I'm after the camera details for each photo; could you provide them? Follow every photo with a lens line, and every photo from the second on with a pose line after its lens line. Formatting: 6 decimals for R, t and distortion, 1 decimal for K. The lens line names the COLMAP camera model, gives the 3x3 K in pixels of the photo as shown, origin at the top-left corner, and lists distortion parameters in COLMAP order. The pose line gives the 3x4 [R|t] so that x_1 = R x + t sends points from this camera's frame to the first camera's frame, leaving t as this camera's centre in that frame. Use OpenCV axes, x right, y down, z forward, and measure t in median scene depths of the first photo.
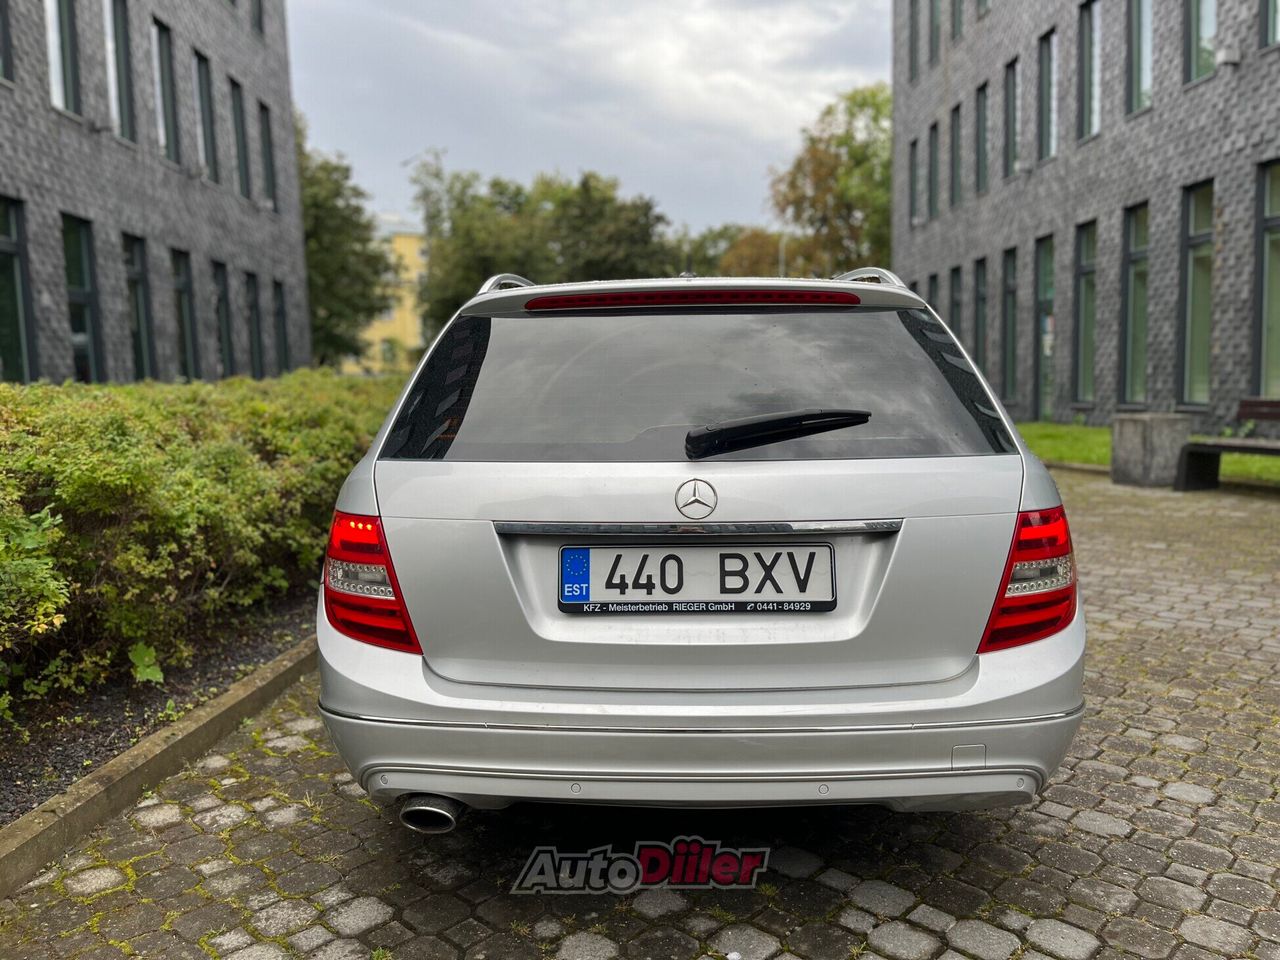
lens RADIAL K [[974.1, 0, 640.2], [0, 974.1, 487.8], [0, 0, 1]] dist [0.069376, -0.103803]
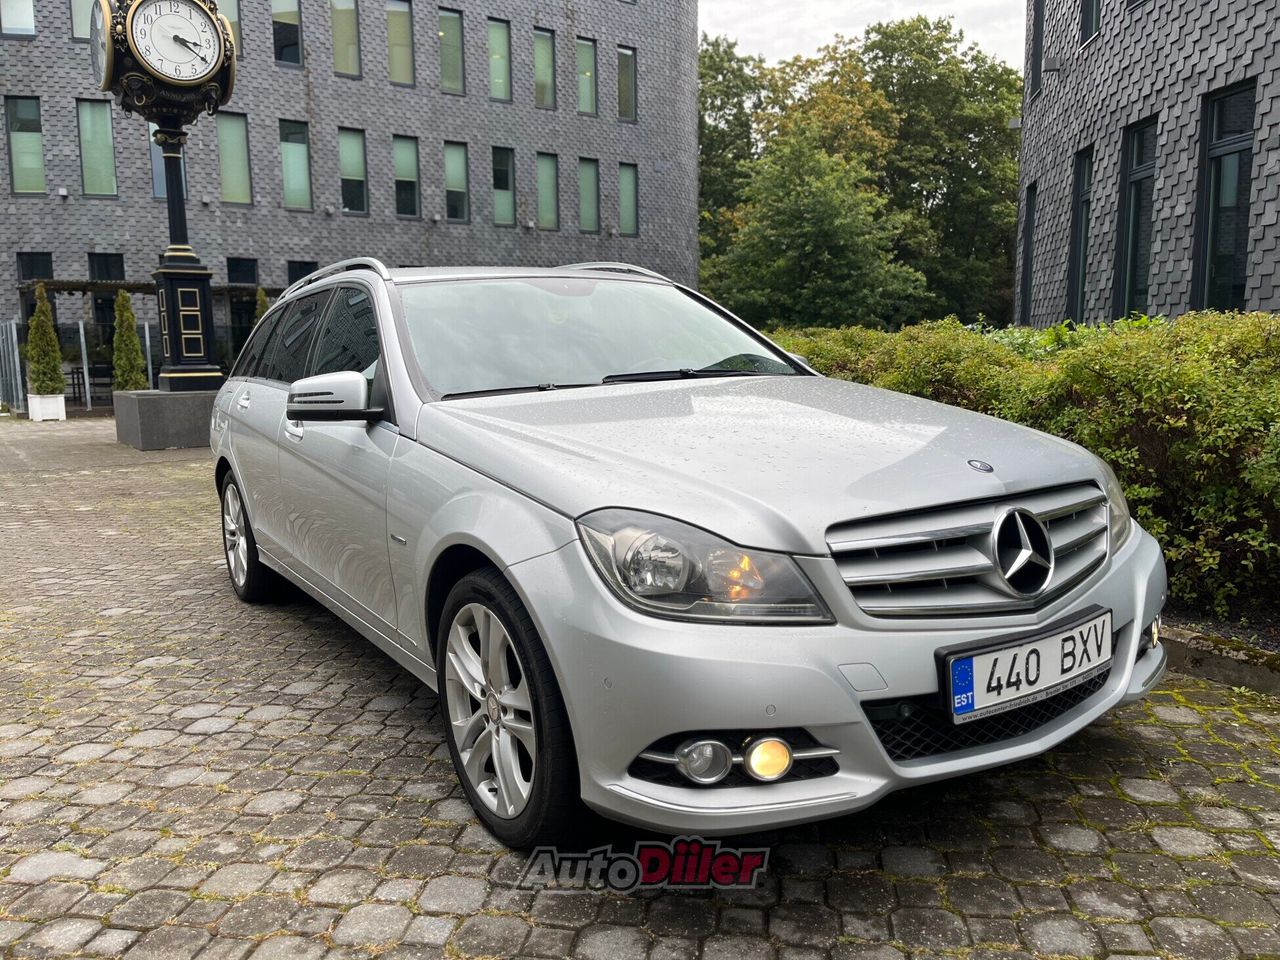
lens RADIAL K [[974.1, 0, 634.9], [0, 974.1, 482.8], [0, 0, 1]] dist [0.069376, -0.103803]
pose [[-0.823170, 0.120942, -0.554765, 0.675230], [-0.016380, 0.971587, 0.236116, -0.276252], [0.567558, 0.203451, -0.797800, 2.547454]]
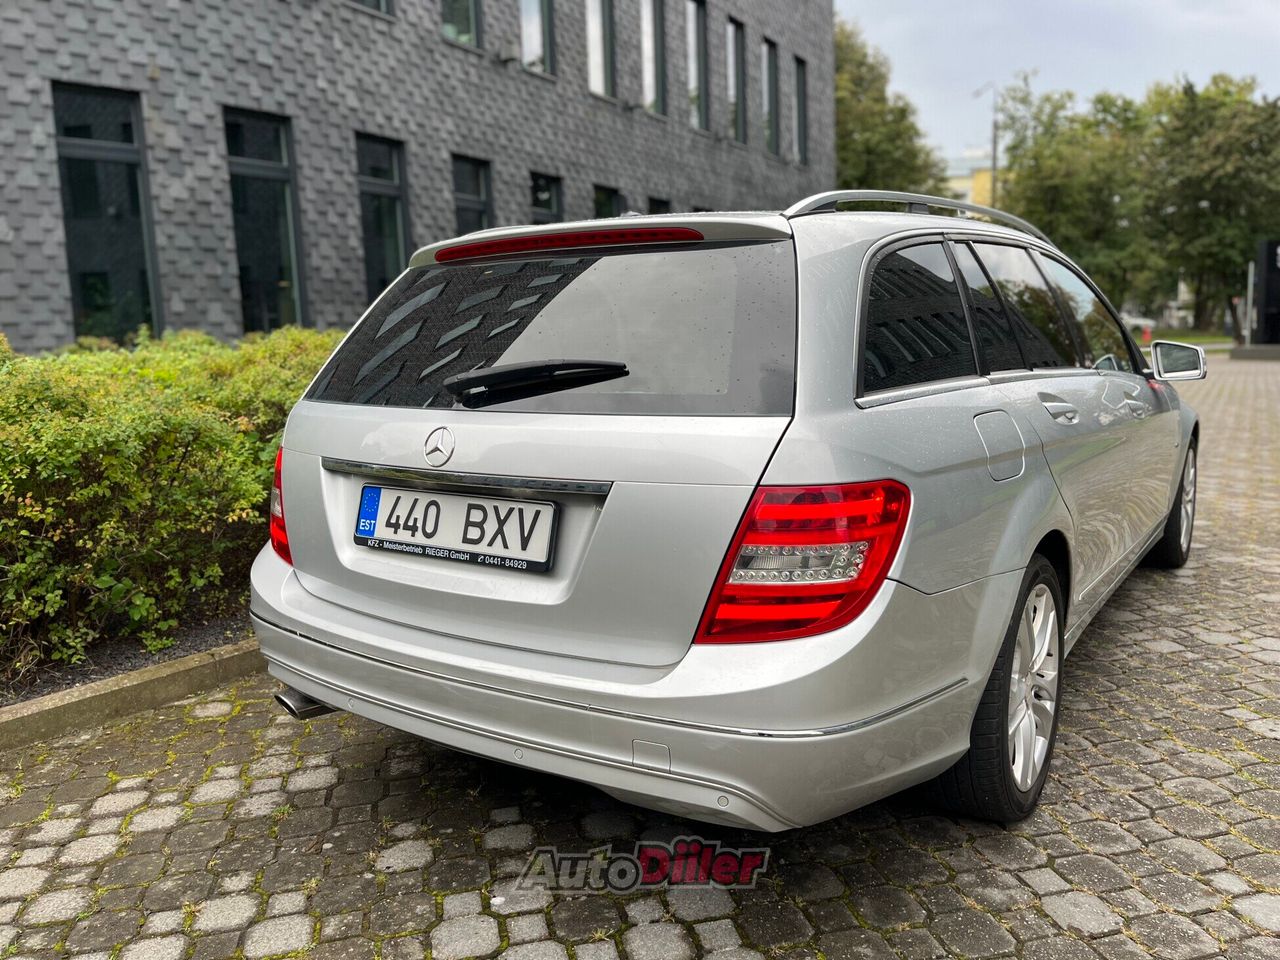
lens RADIAL K [[974.1, 0, 636.3], [0, 974.1, 483.9], [0, 0, 1]] dist [0.069376, -0.103803]
pose [[0.834574, 0.077248, -0.545453, 0.494378], [-0.048817, 0.996595, 0.066447, -0.017721], [0.548728, -0.028827, 0.835504, 0.164613]]
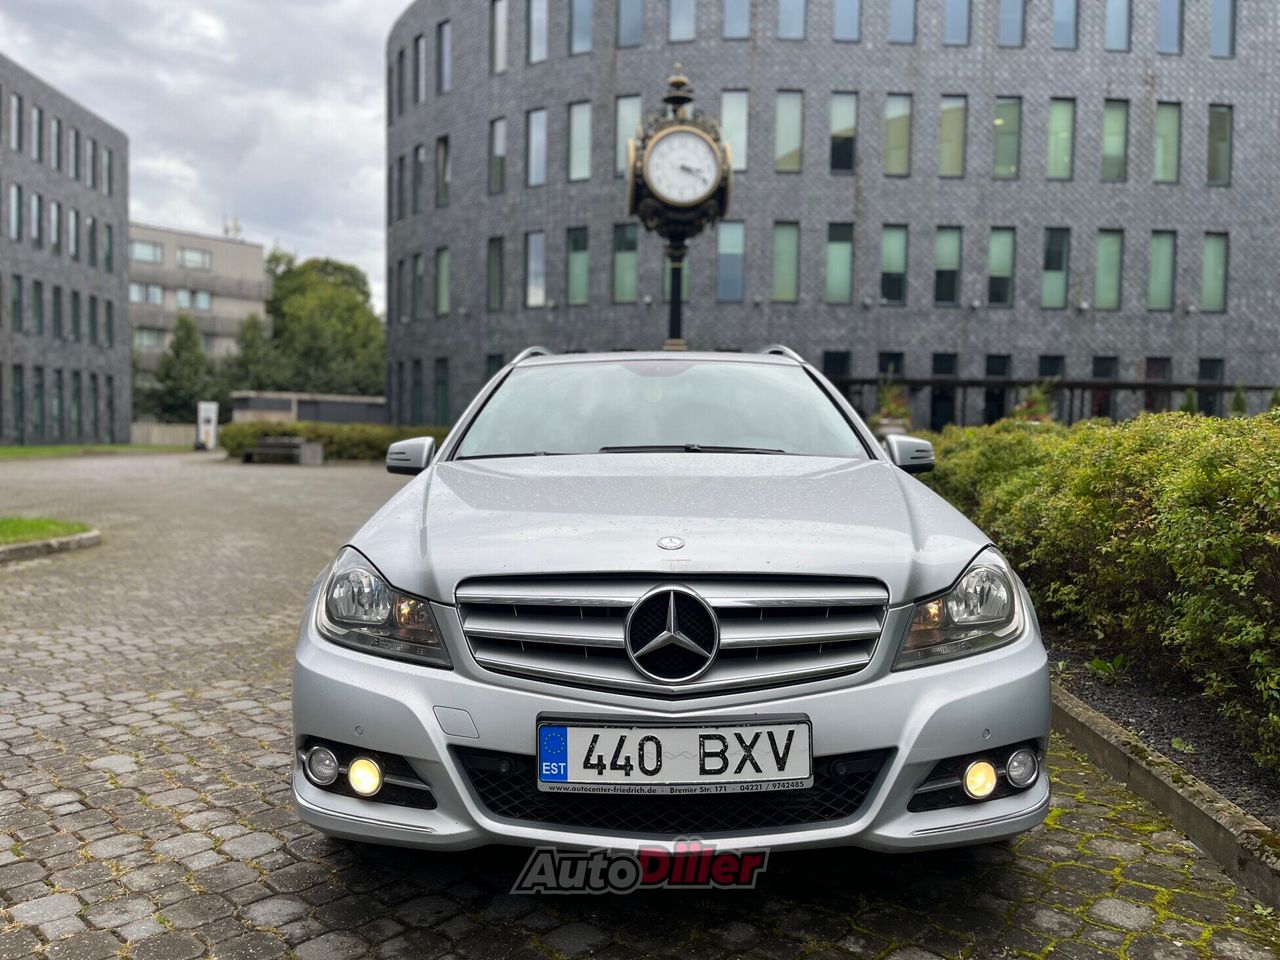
lens RADIAL K [[974.1, 0, 633.5], [0, 974.1, 481.3], [0, 0, 1]] dist [0.069376, -0.103803]
pose [[-0.999766, 0.017502, -0.012687, 0.111431], [0.015415, 0.988692, 0.149164, -0.270893], [0.015154, 0.148933, -0.988731, 2.792749]]
